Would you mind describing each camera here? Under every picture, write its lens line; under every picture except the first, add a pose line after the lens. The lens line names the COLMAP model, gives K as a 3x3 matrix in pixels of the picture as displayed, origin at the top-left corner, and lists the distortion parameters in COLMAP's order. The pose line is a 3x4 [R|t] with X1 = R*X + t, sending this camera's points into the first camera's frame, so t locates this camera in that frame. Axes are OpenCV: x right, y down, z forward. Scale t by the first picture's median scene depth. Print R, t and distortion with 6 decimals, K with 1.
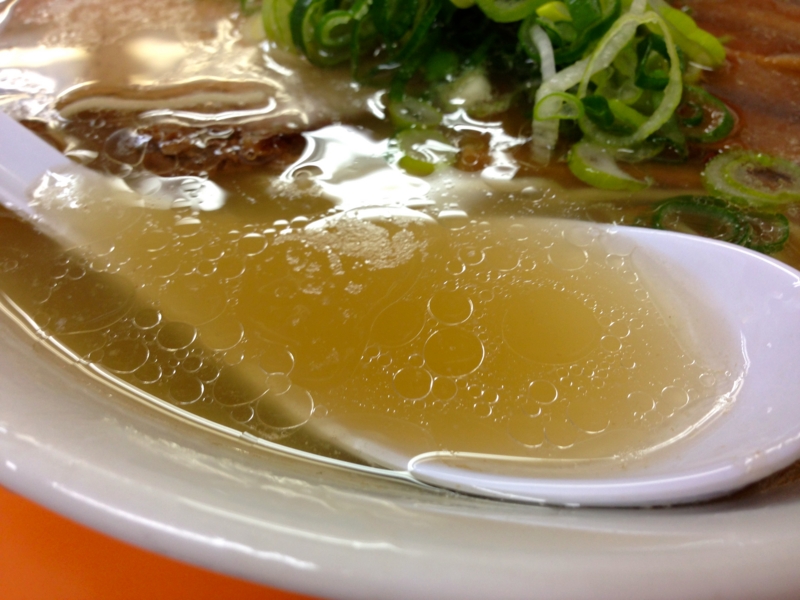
lens RADIAL K [[766.9, 0, 399.4], [0, 766.9, 300.9], [0, 0, 1]] dist [0.015498, 0.000000]
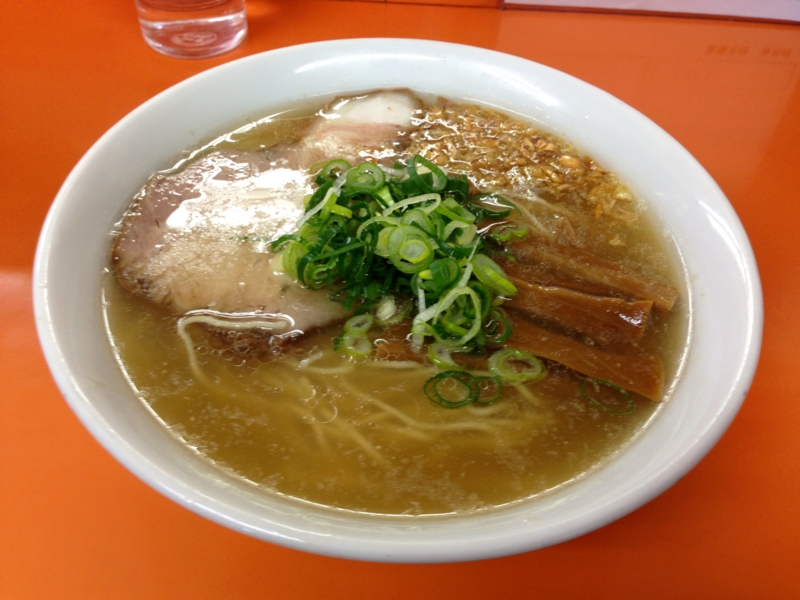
lens RADIAL K [[766.9, 0, 400.6], [0, 766.9, 299.1], [0, 0, 1]] dist [0.015498, 0.000000]
pose [[0.999870, 0.013545, 0.008722, 0.121083], [-0.013716, 0.999709, 0.019859, -0.366507], [-0.008450, -0.019976, 0.999765, -1.089728]]
